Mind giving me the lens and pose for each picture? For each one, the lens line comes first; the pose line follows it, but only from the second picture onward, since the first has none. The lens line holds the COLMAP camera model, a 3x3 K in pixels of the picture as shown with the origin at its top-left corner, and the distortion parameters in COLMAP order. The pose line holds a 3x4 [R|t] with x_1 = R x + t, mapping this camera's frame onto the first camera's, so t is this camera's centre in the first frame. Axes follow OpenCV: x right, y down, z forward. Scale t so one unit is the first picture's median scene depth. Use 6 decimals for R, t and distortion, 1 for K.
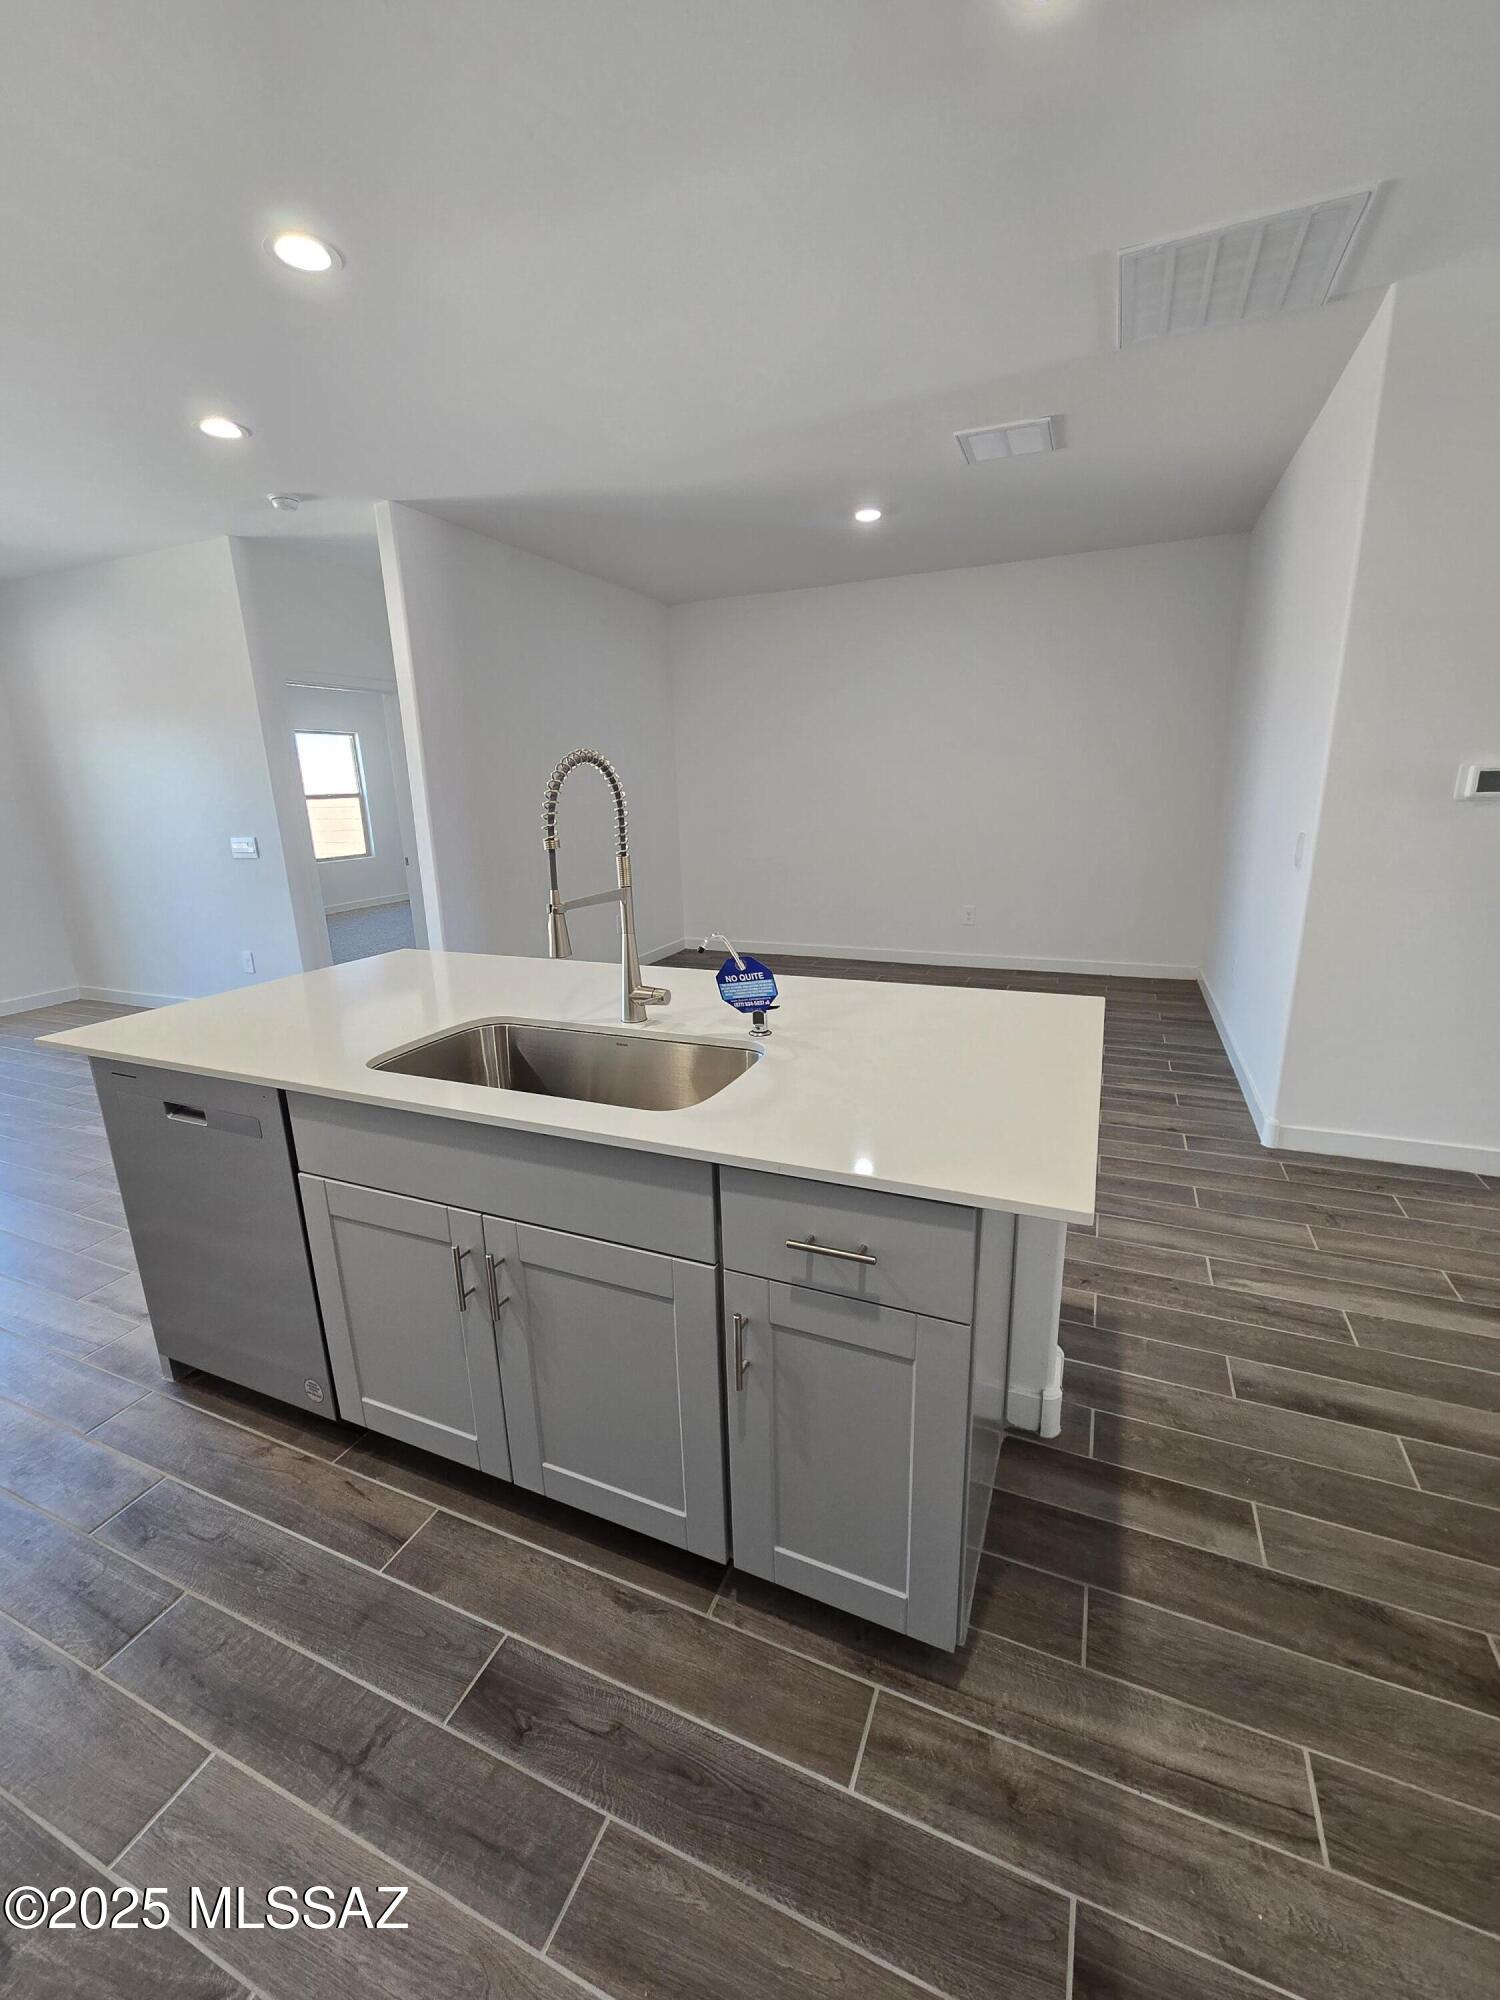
lens RADIAL K [[819.4, 0, 746.9], [0, 819.4, 998.7], [0, 0, 1]] dist [0.002914, -0.003455]
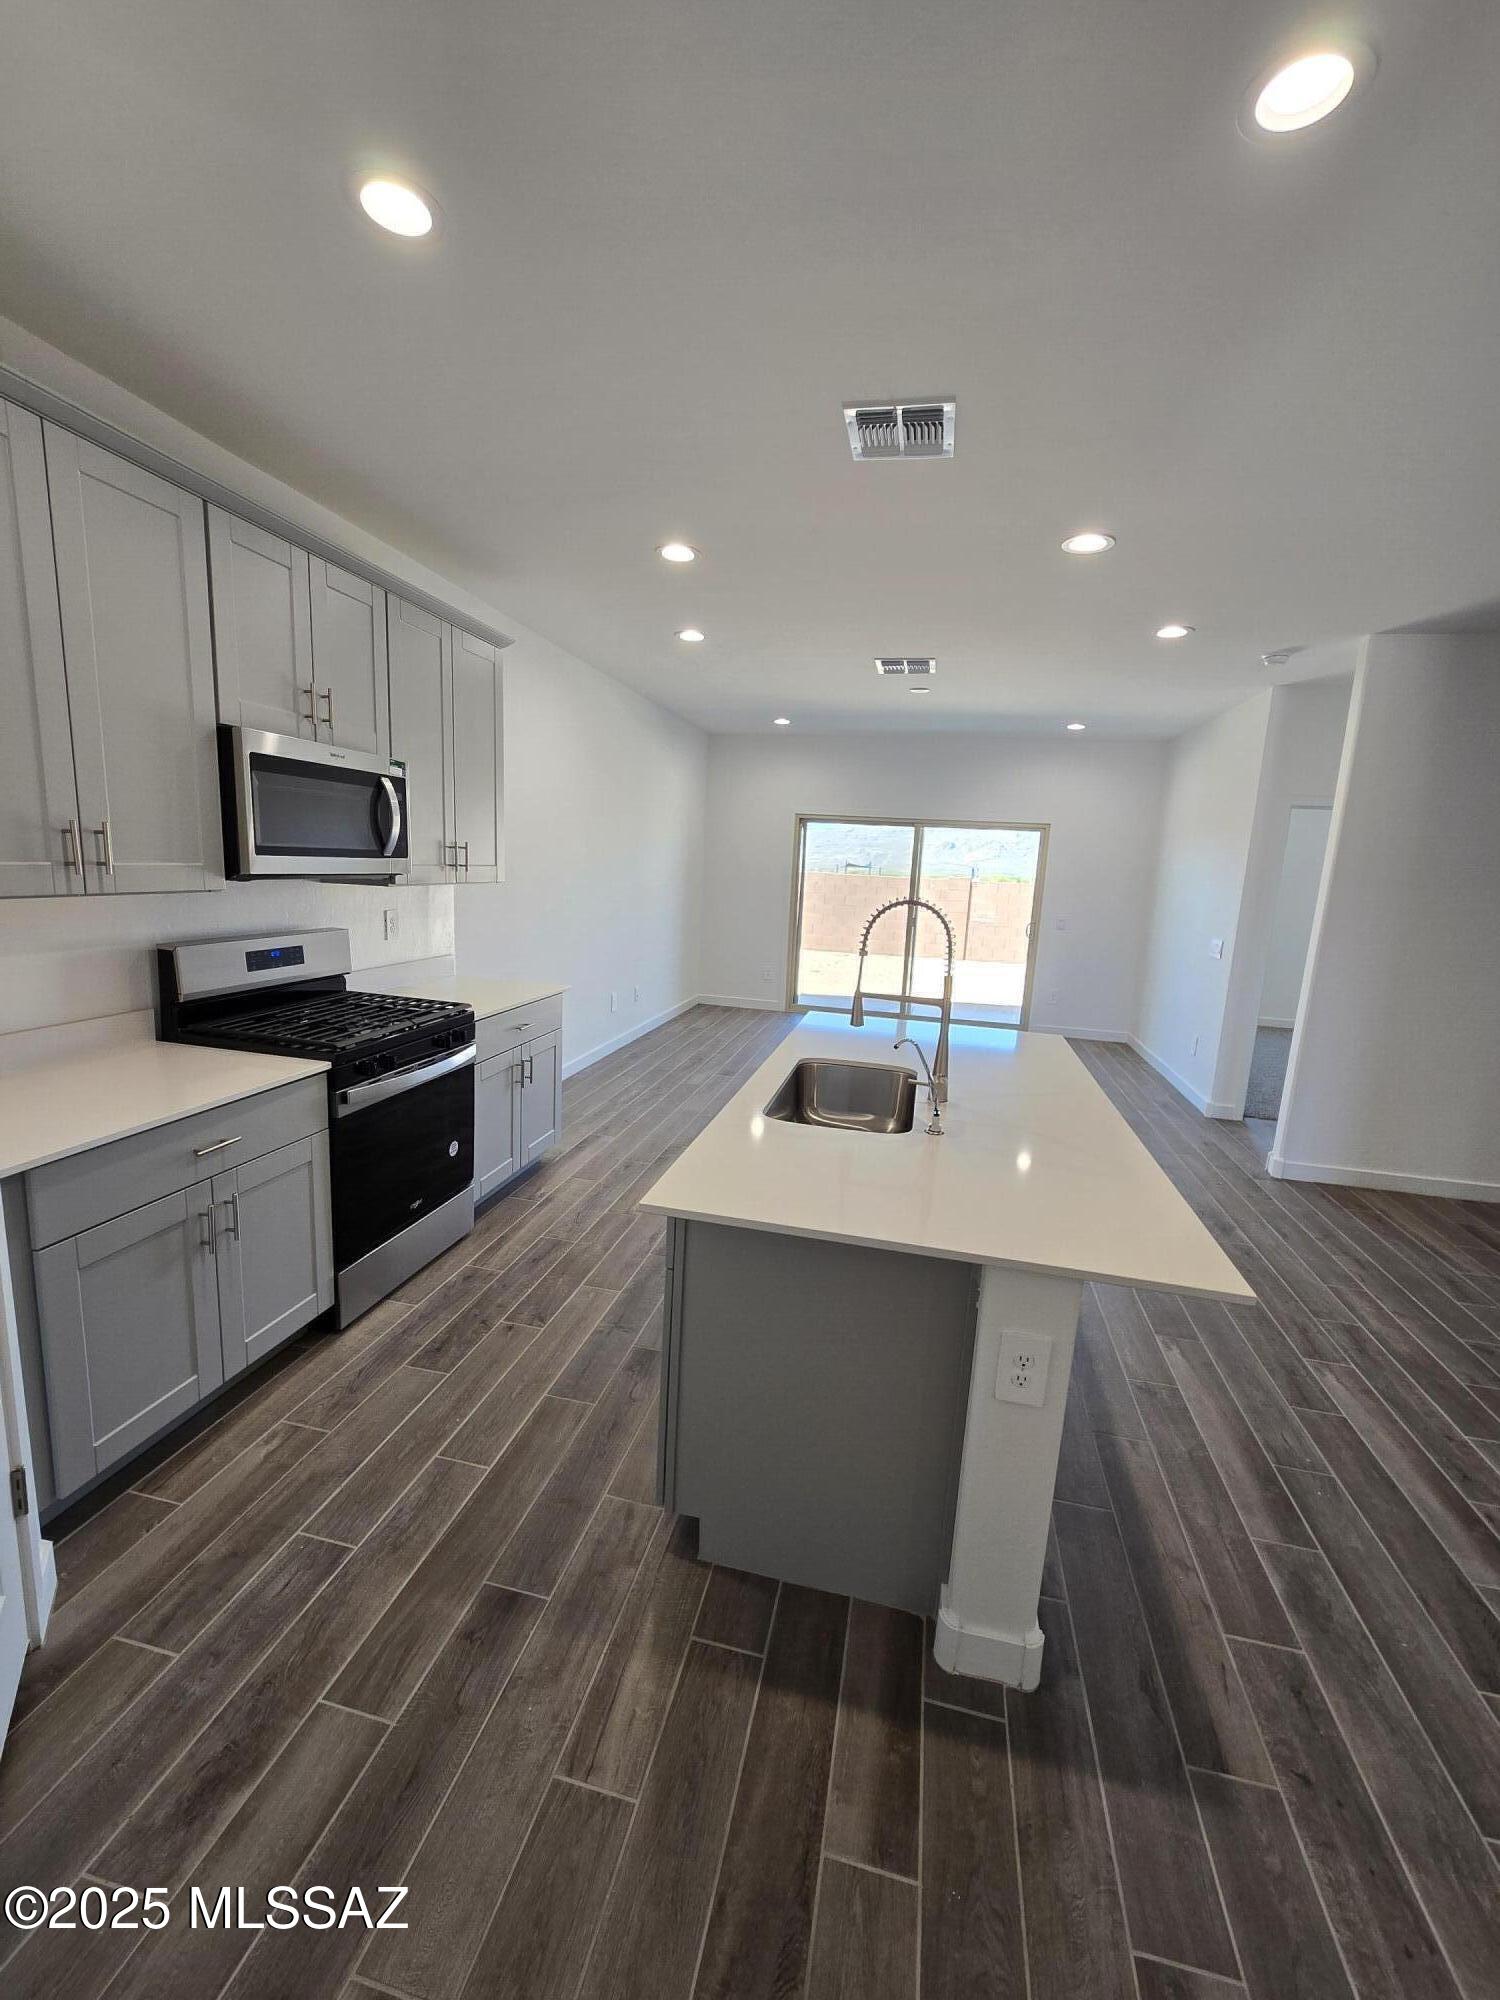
lens RADIAL K [[819.4, 0, 746.9], [0, 819.4, 998.7], [0, 0, 1]] dist [0.002914, -0.003455]
pose [[0.182923, 0.205297, -0.961453, 1.352649], [-0.303352, 0.942021, 0.143433, -0.293257], [0.935156, 0.265422, 0.234595, 0.497588]]
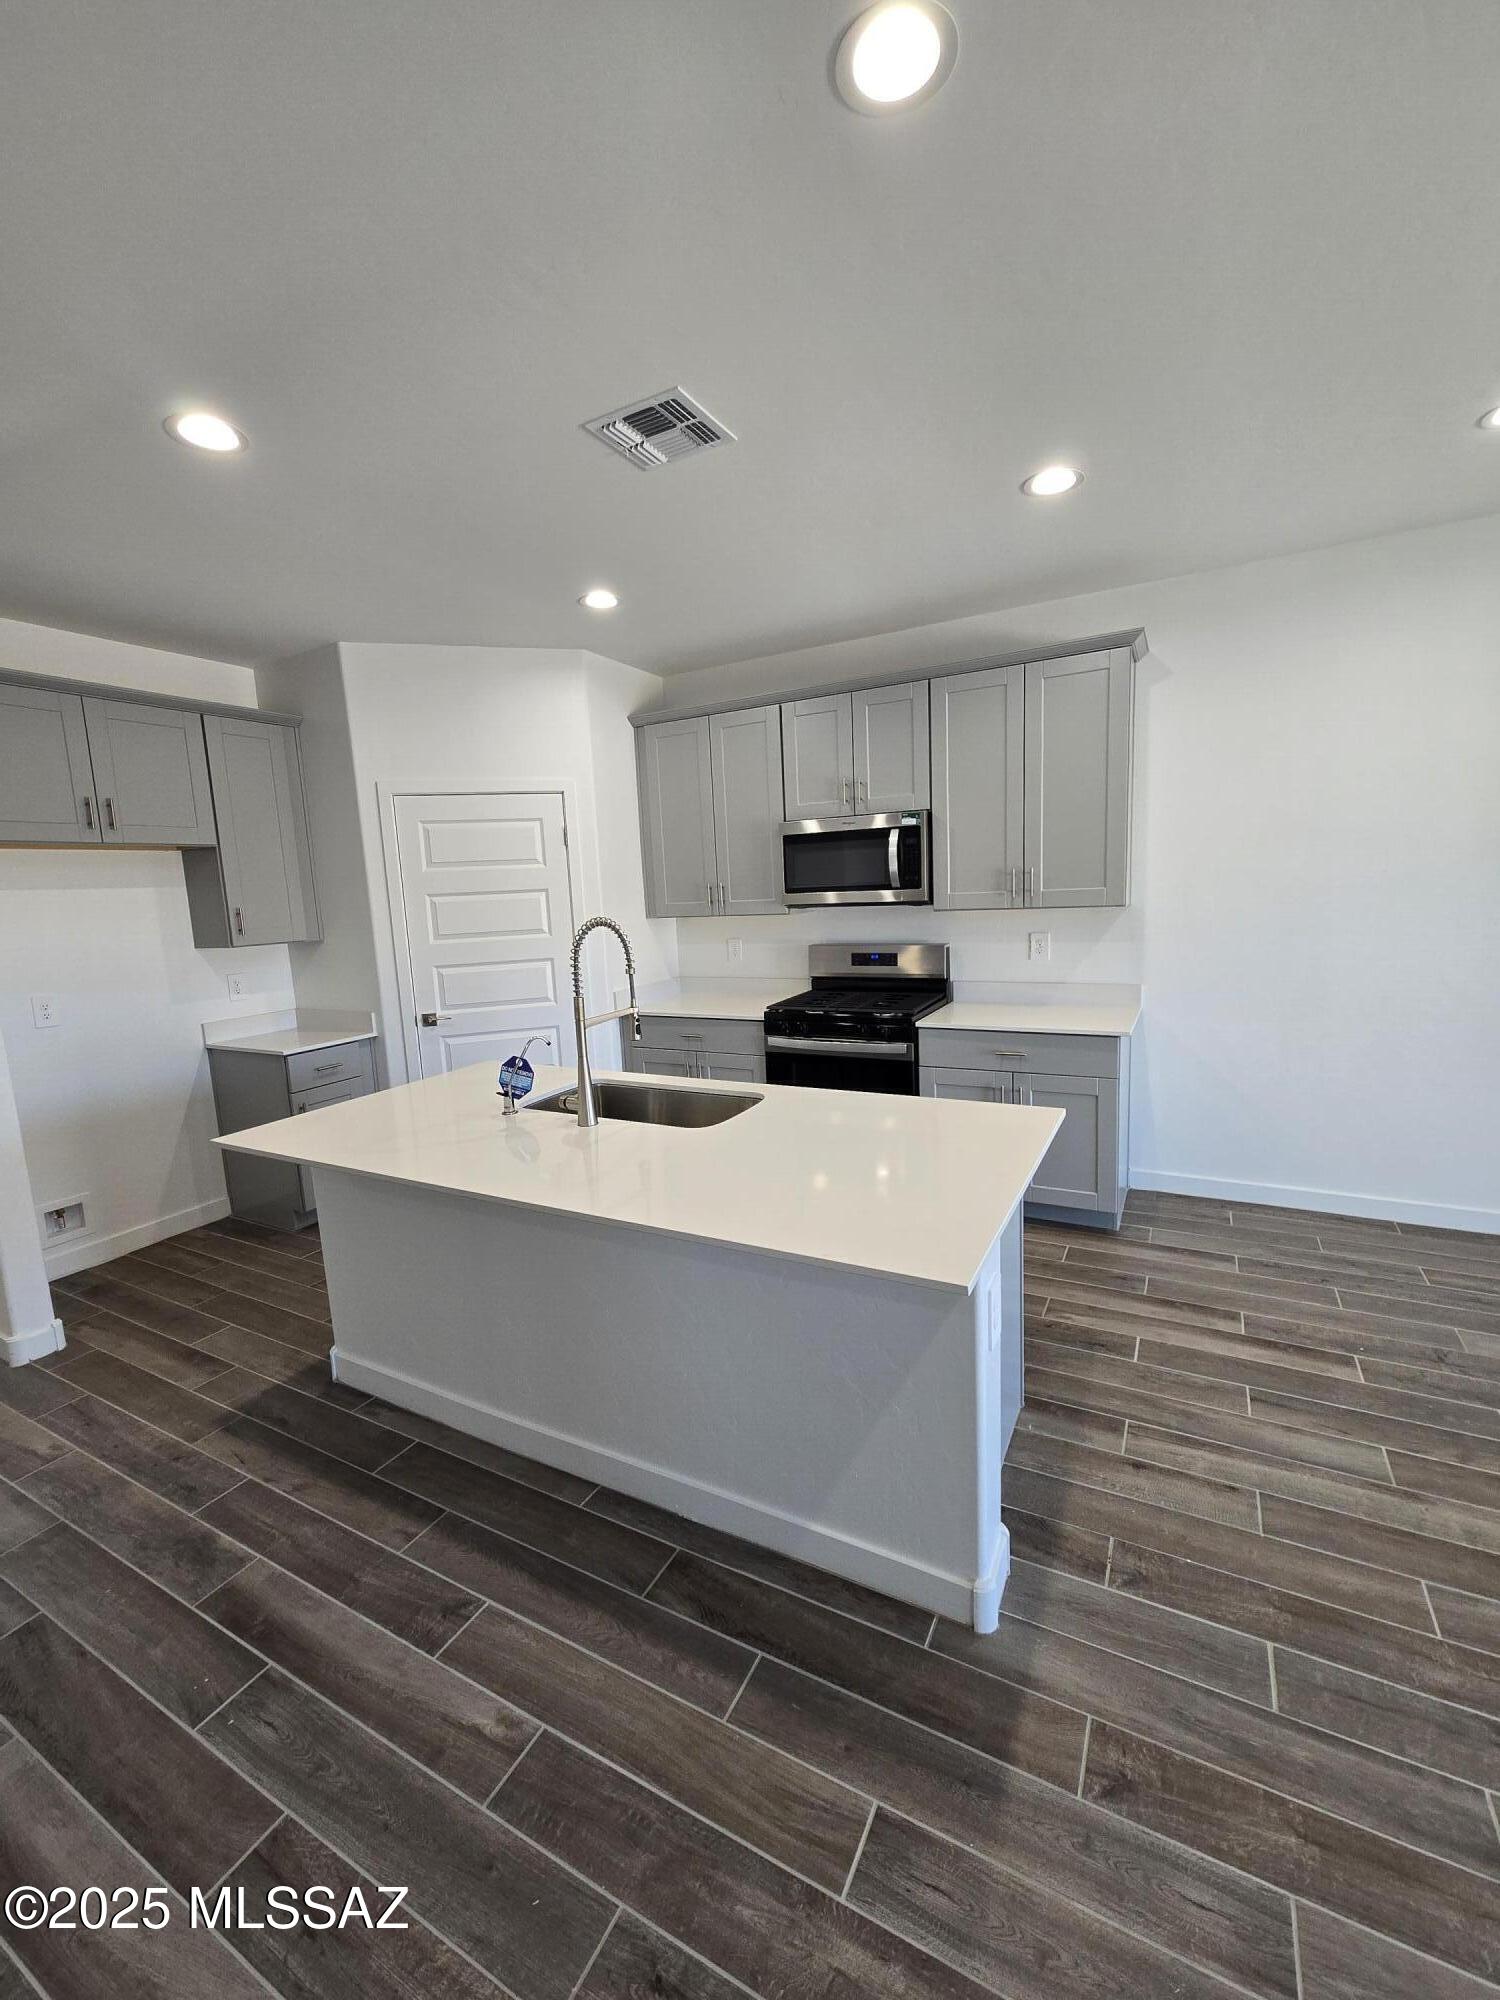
lens RADIAL K [[819.4, 0, 746.9], [0, 819.4, 998.7], [0, 0, 1]] dist [0.002914, -0.003455]
pose [[-0.992910, 0.064175, 0.100053, -0.697923], [0.097795, 0.919503, 0.380724, -0.815087], [-0.067566, 0.387810, -0.919260, 2.764241]]
